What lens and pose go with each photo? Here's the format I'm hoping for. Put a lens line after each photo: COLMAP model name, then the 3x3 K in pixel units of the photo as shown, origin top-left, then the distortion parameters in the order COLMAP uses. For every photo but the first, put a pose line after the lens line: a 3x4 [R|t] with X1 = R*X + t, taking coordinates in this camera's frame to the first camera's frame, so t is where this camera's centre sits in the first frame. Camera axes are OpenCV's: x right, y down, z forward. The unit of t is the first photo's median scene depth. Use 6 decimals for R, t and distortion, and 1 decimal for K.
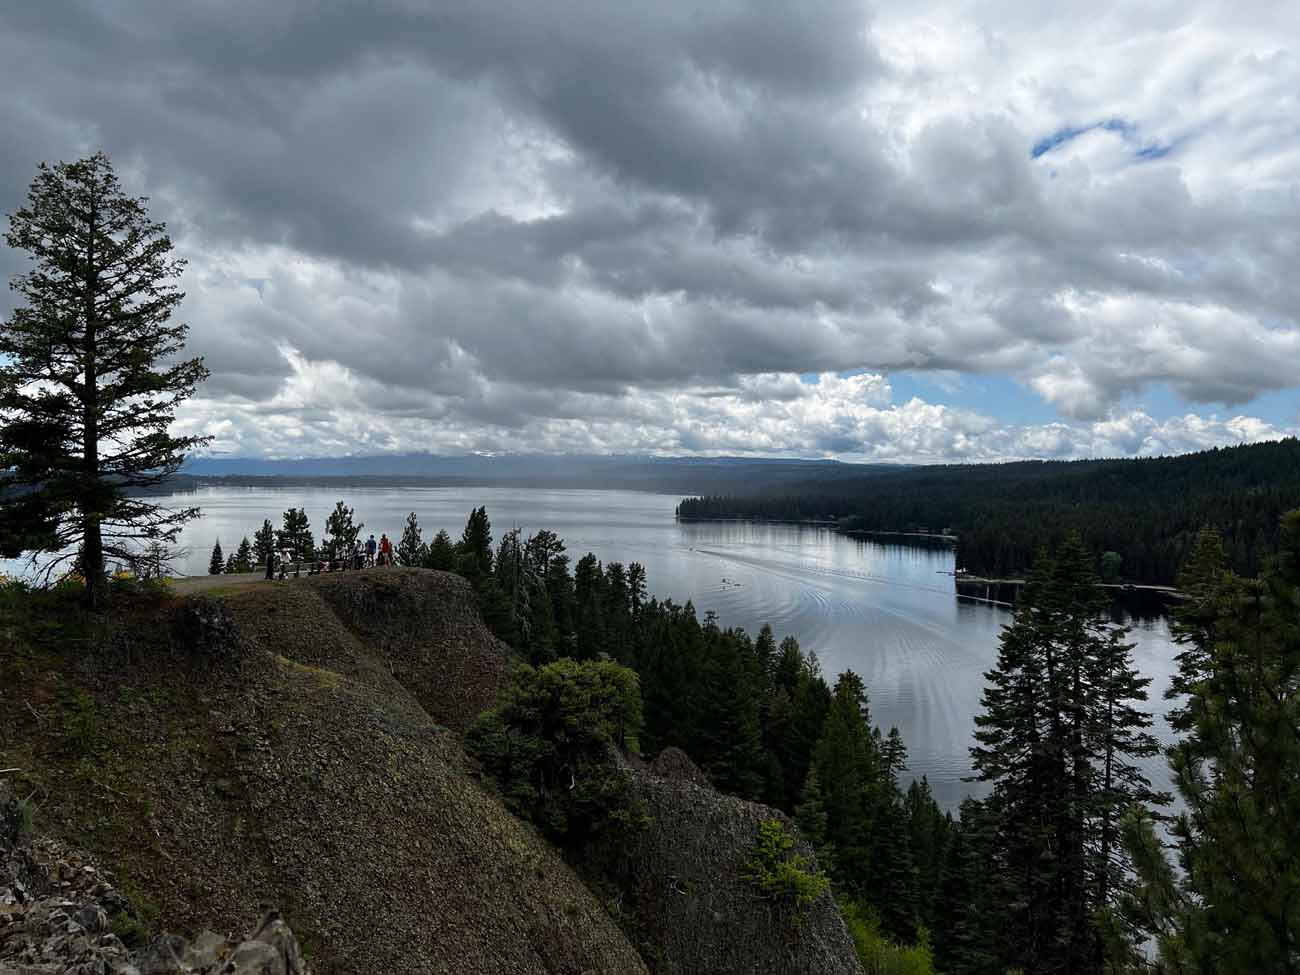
lens RADIAL K [[995.0, 0, 621.0], [0, 995.0, 470.5], [0, 0, 1]] dist [0.066893, -0.072918]
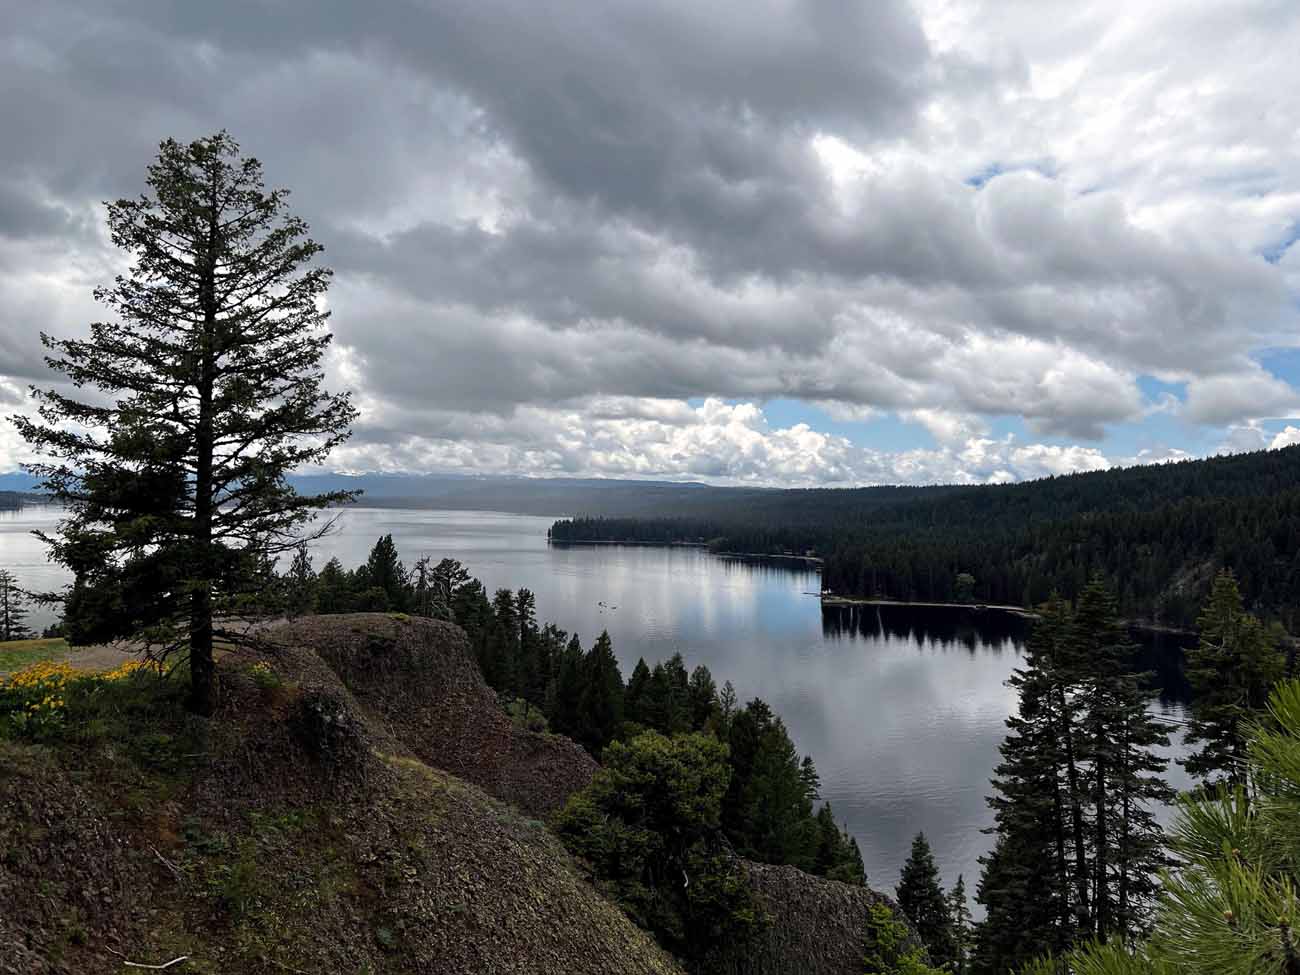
lens RADIAL K [[995.0, 0, 621.0], [0, 995.0, 470.5], [0, 0, 1]] dist [0.066893, -0.072918]
pose [[0.989553, 0.011965, 0.143676, -0.147674], [-0.009105, 0.999747, -0.020551, -0.016715], [-0.143885, 0.019028, 0.989411, 0.083996]]
